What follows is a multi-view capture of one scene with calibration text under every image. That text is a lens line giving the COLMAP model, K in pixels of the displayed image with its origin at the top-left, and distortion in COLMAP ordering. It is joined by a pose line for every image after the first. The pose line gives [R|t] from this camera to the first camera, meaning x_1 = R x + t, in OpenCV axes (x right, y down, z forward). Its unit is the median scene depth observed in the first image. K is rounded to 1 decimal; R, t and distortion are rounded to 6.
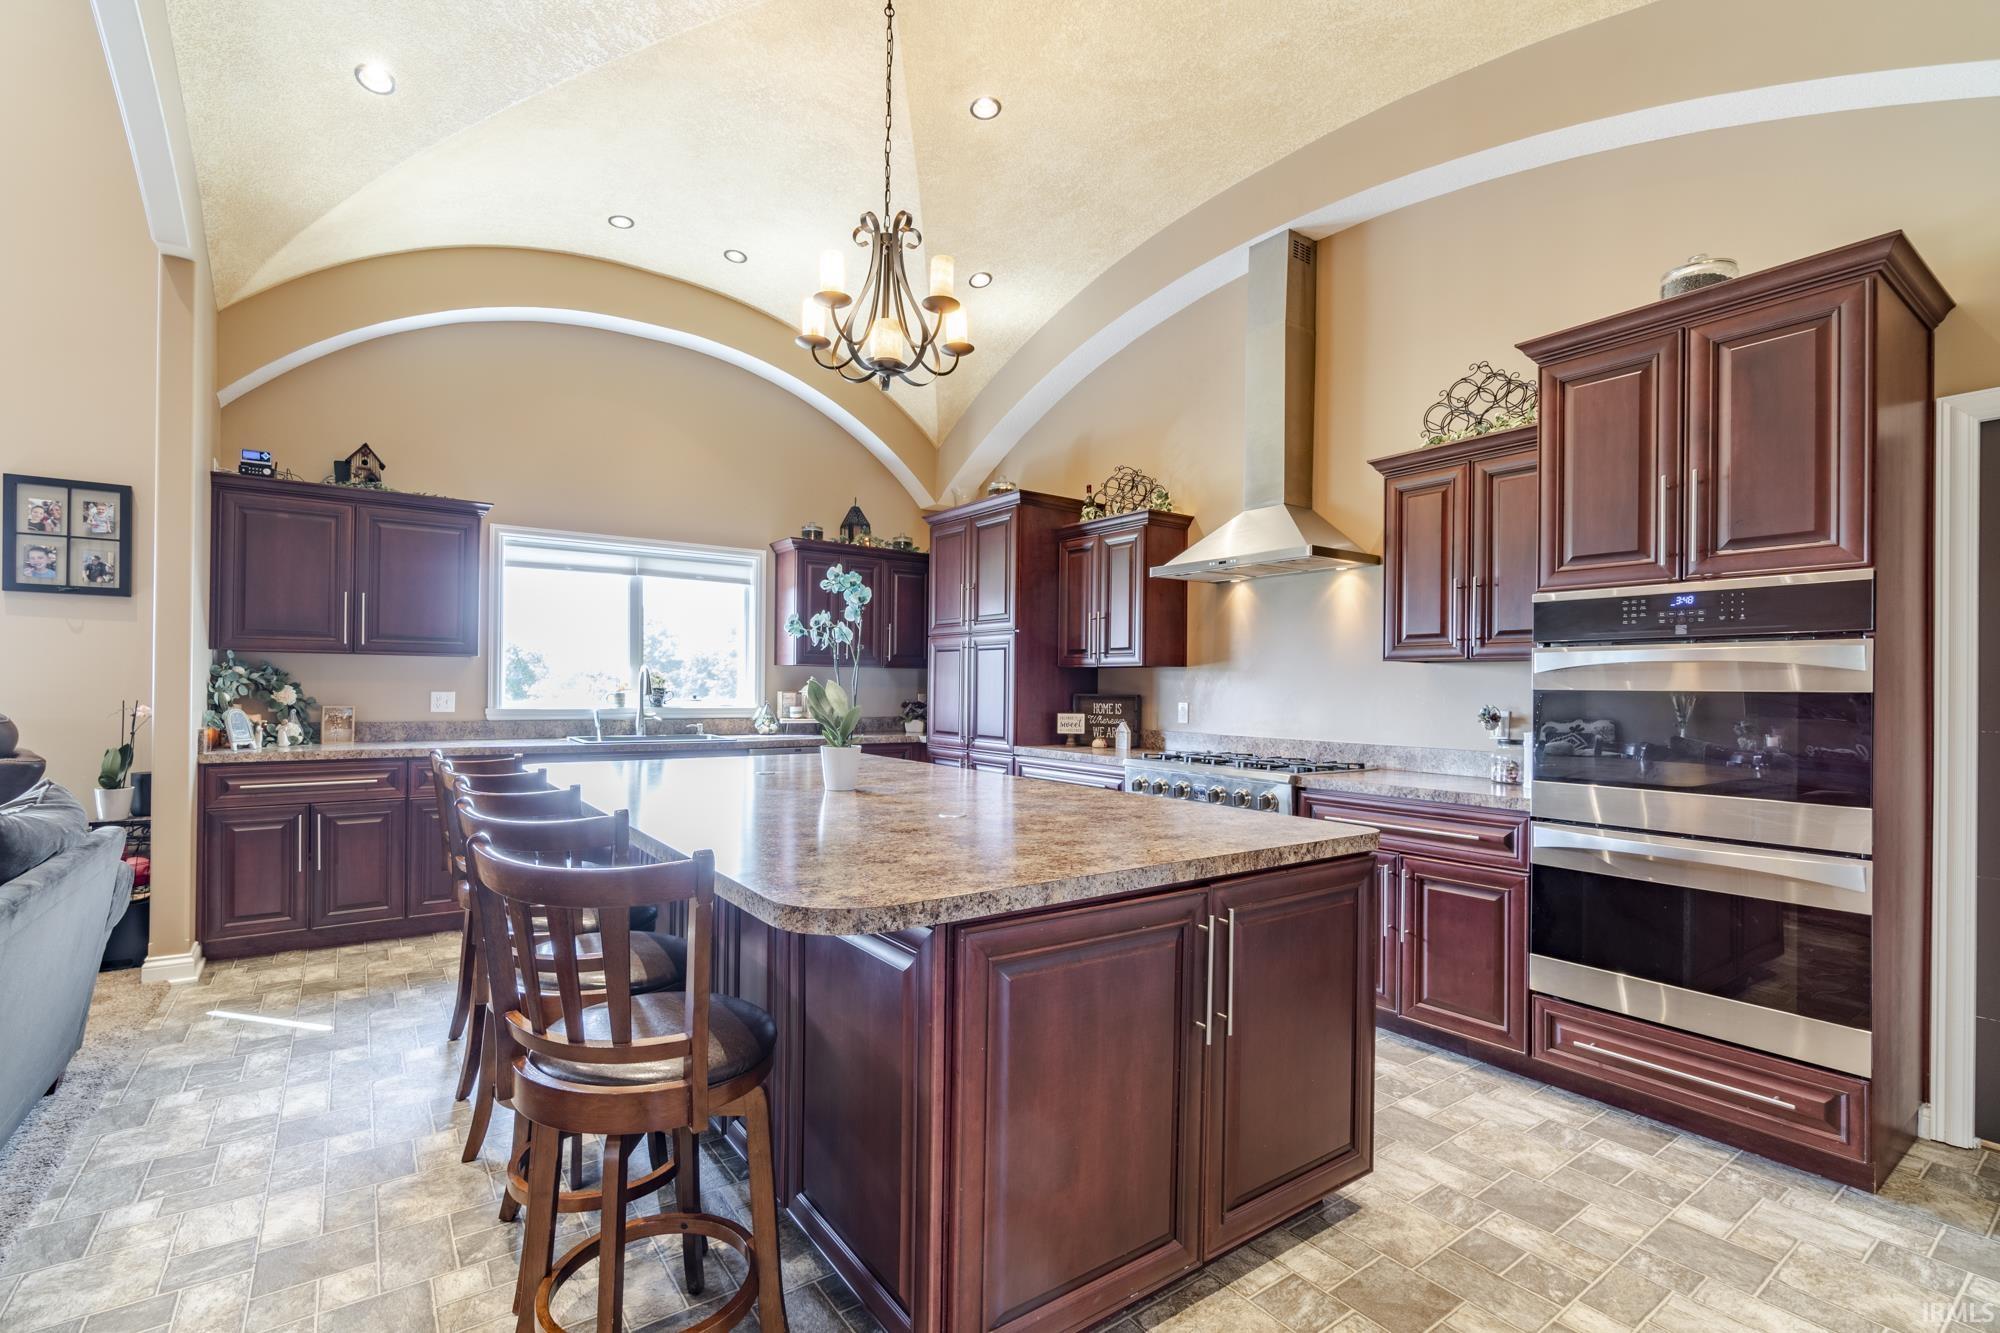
lens RADIAL K [[860.4, 0, 1003.4], [0, 860.4, 716.3], [0, 0, 1]] dist [-0.016194, 0.000319]
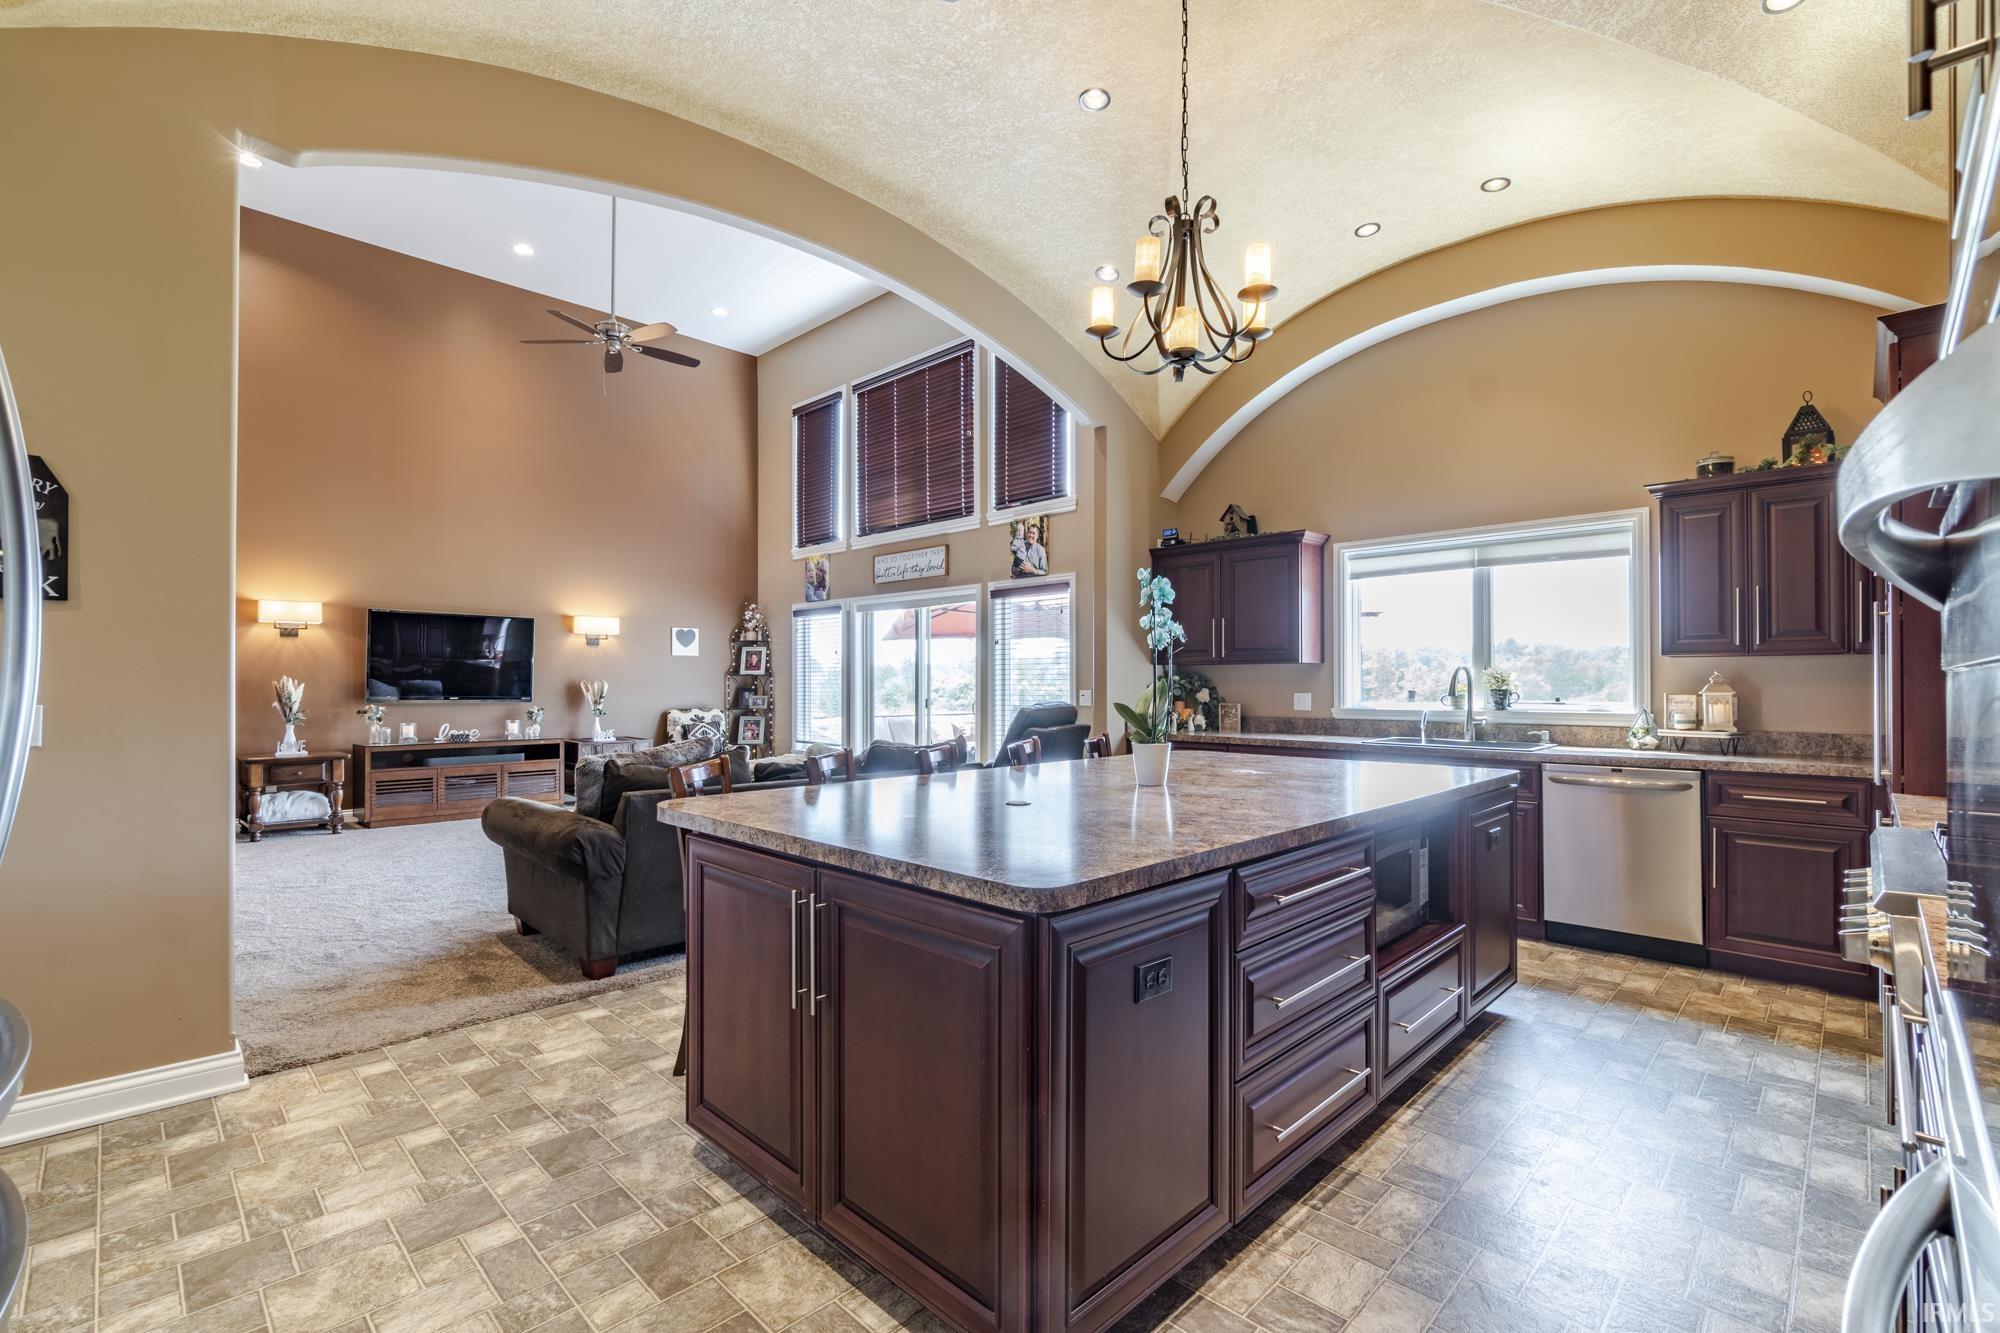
lens RADIAL K [[897.4, 0, 960.4], [0, 897.4, 656.2], [0, 0, 1]] dist [0.023094, 0.000056]
pose [[0.145797, -0.039557, -0.988523, 0.497974], [-0.025497, 0.998718, -0.043726, -0.012591], [0.988986, 0.031579, 0.144601, 0.342435]]
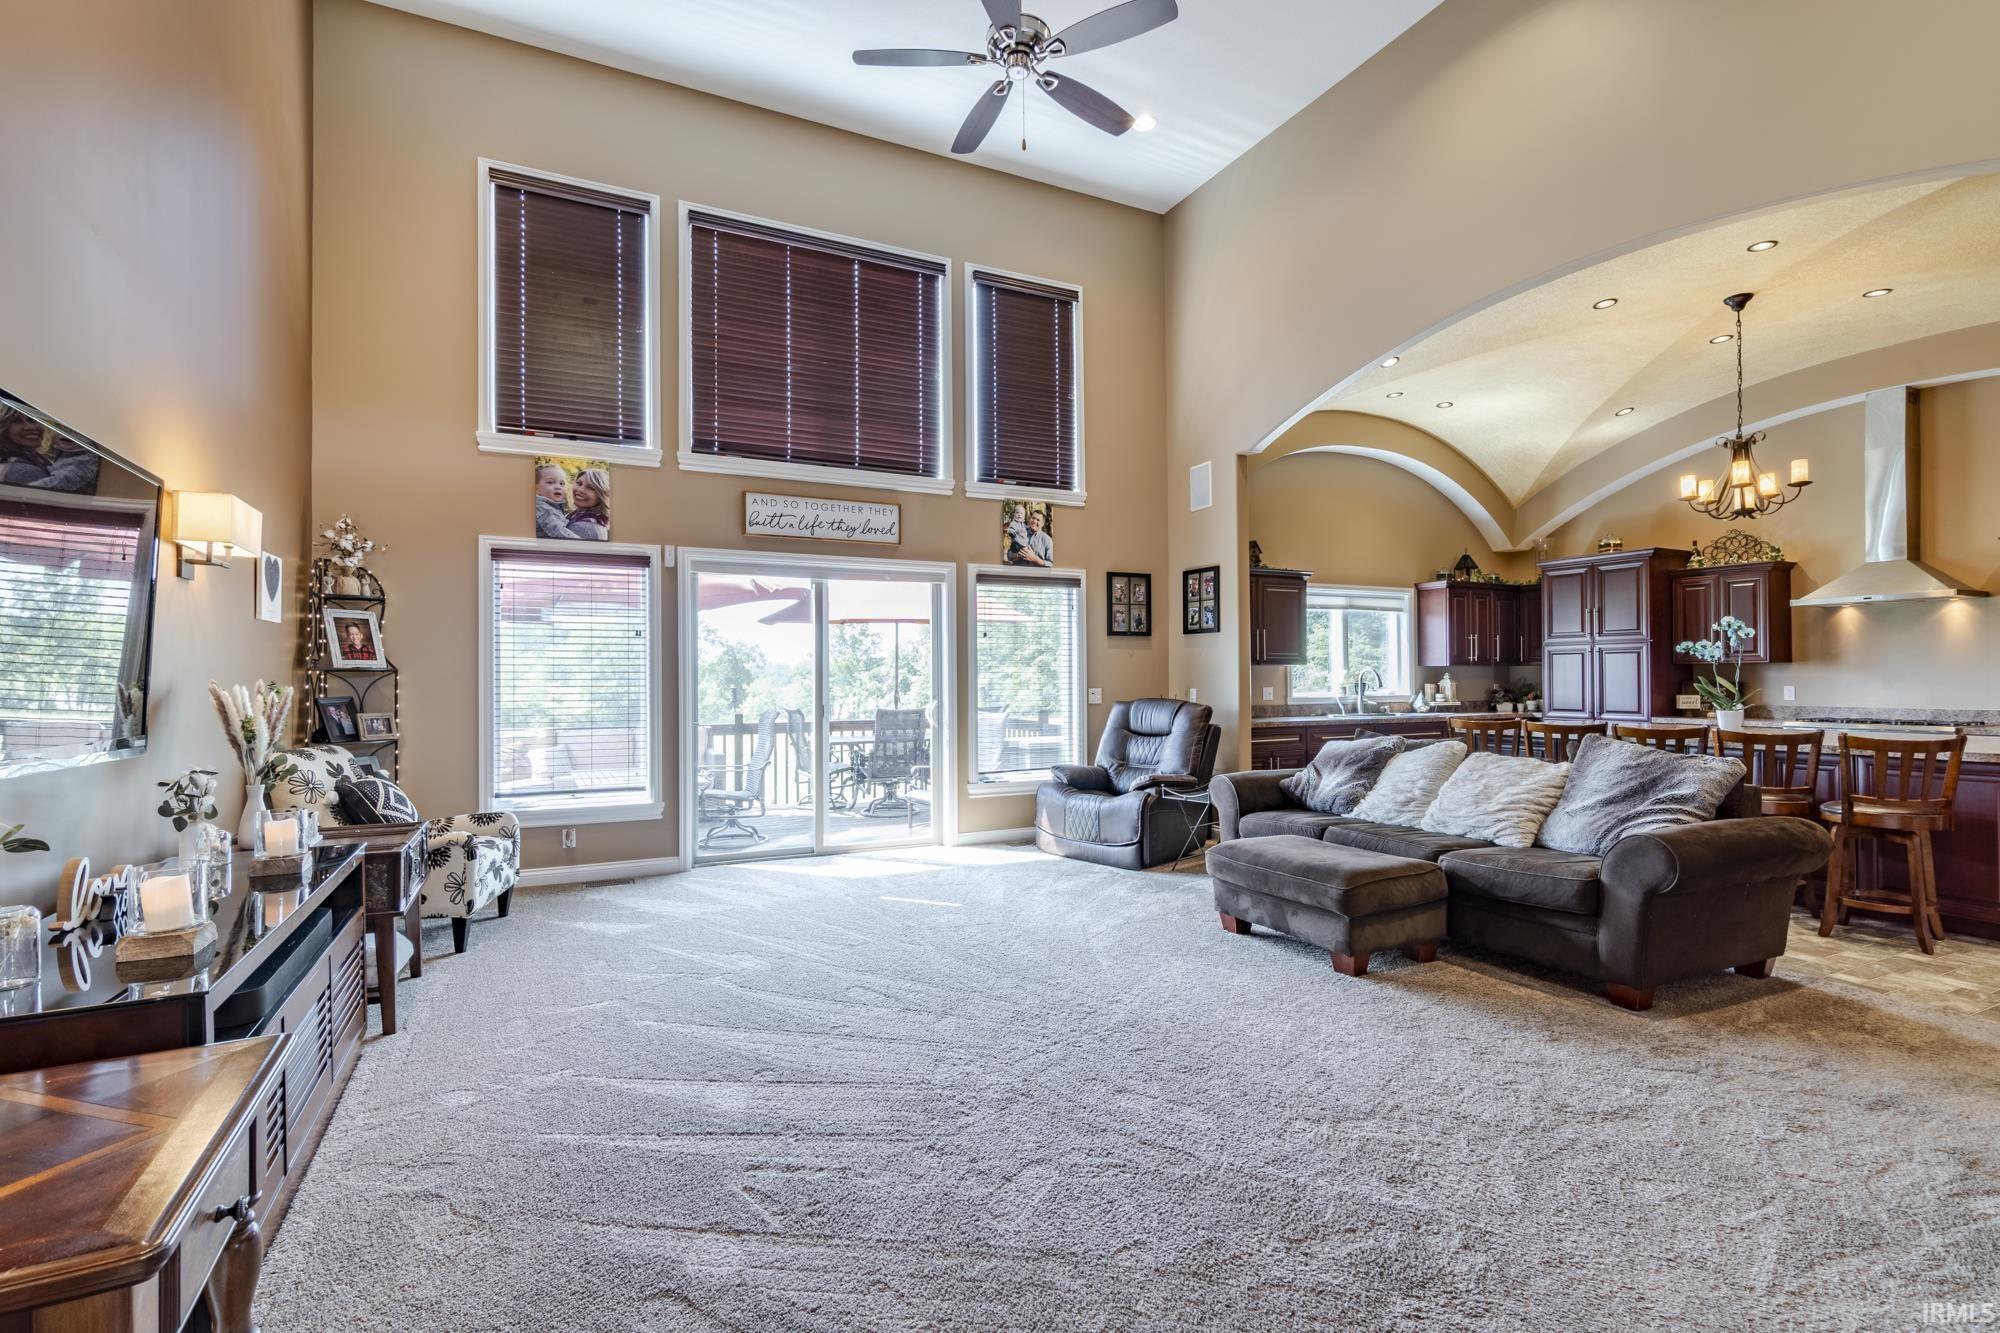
lens RADIAL K [[883.4, 0, 1000.0], [0, 883.4, 666.5], [0, 0, 1]] dist [0.003061, 0.001075]
pose [[0.985338, -0.021101, -0.169305, -0.850440], [0.013030, 0.998731, -0.048644, 0.006176], [0.170116, 0.045724, 0.984363, -0.716195]]
